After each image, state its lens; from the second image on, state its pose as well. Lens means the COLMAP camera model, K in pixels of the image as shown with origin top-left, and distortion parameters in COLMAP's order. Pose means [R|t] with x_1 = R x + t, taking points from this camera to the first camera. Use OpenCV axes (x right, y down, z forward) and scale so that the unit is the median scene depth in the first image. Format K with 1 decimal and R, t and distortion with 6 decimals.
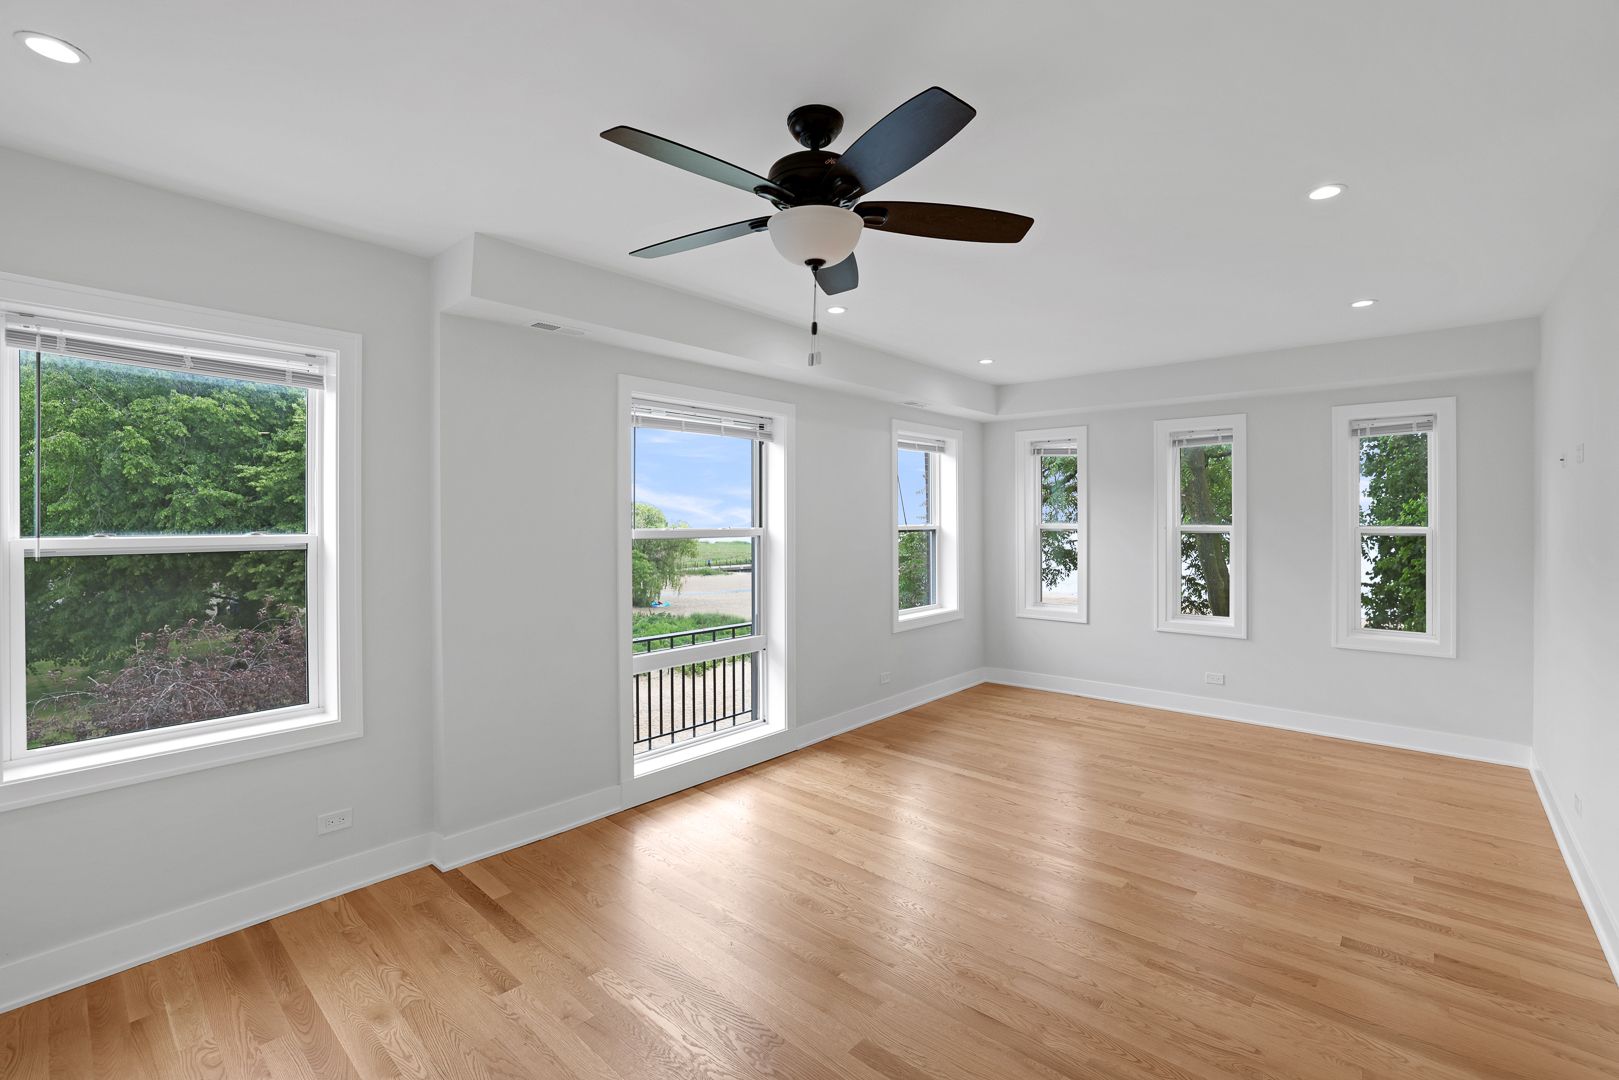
lens RADIAL K [[692.4, 0, 810.8], [0, 692.4, 532.8], [0, 0, 1]] dist [-0.000890, -0.000064]
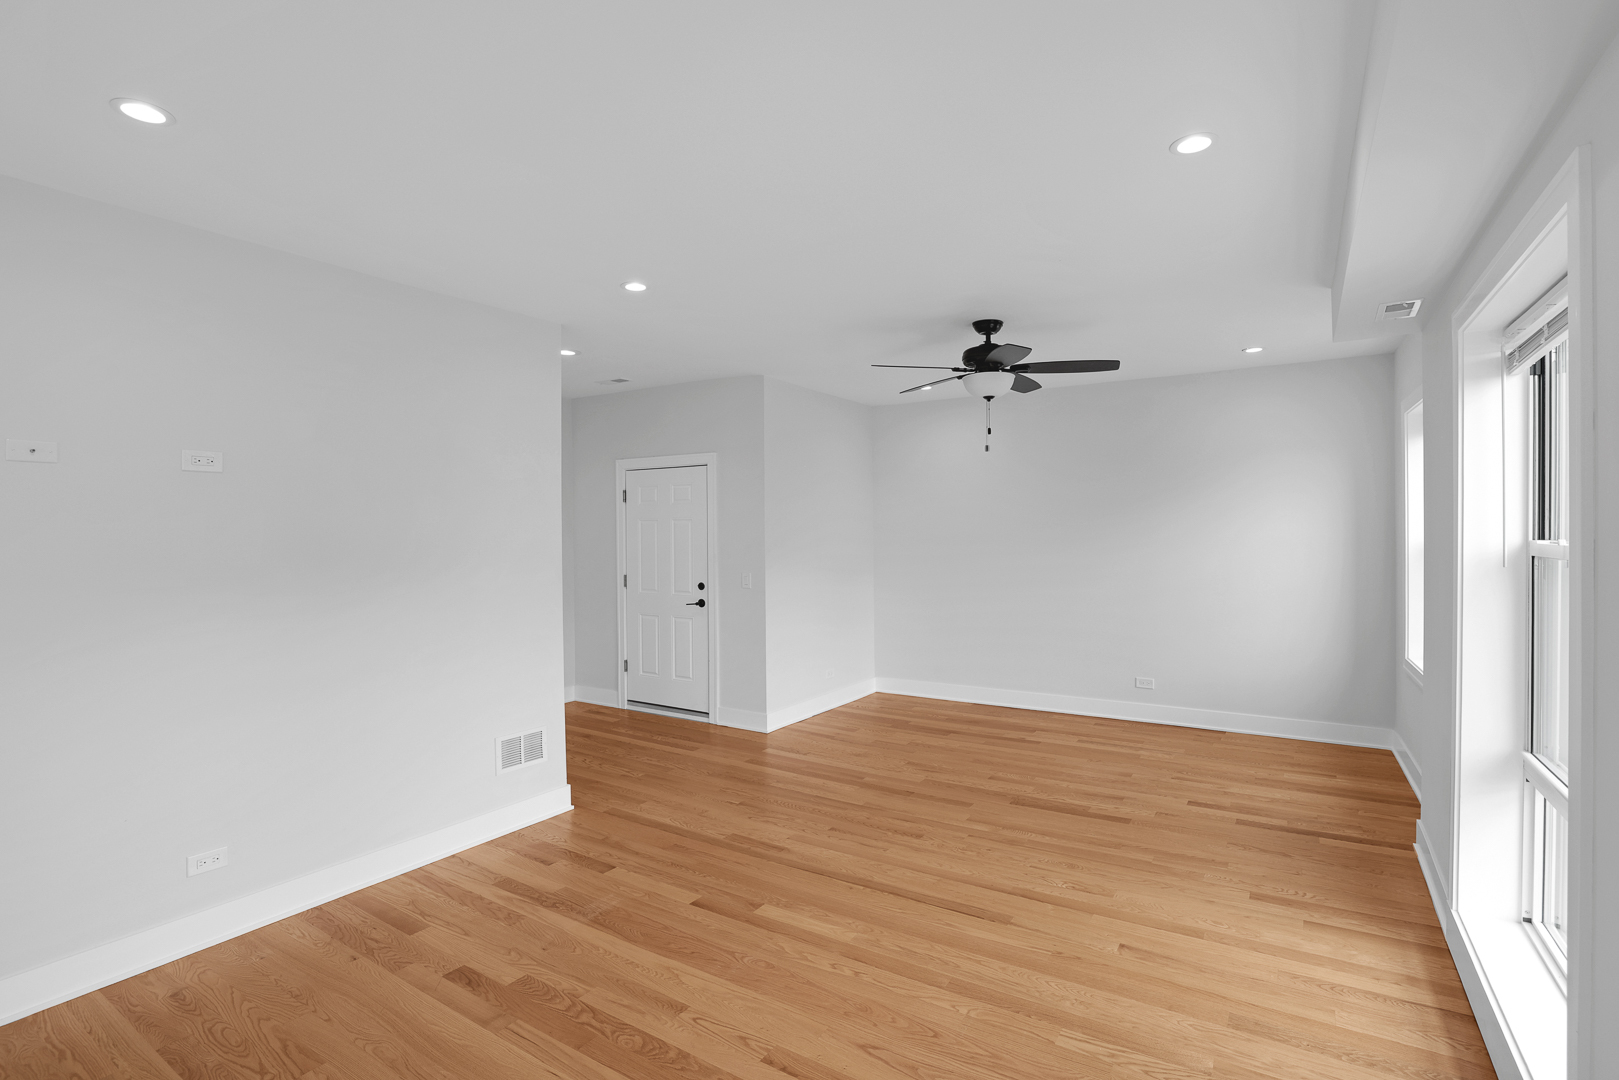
lens RADIAL K [[729.5, 0, 809.4], [0, 729.5, 540.6], [0, 0, 1]] dist [0.001124, 0.000057]
pose [[-0.987278, 0.009395, -0.158728, 0.552415], [0.007396, 0.999886, 0.013182, 0.014686], [0.158833, 0.011840, -0.987234, 2.007247]]
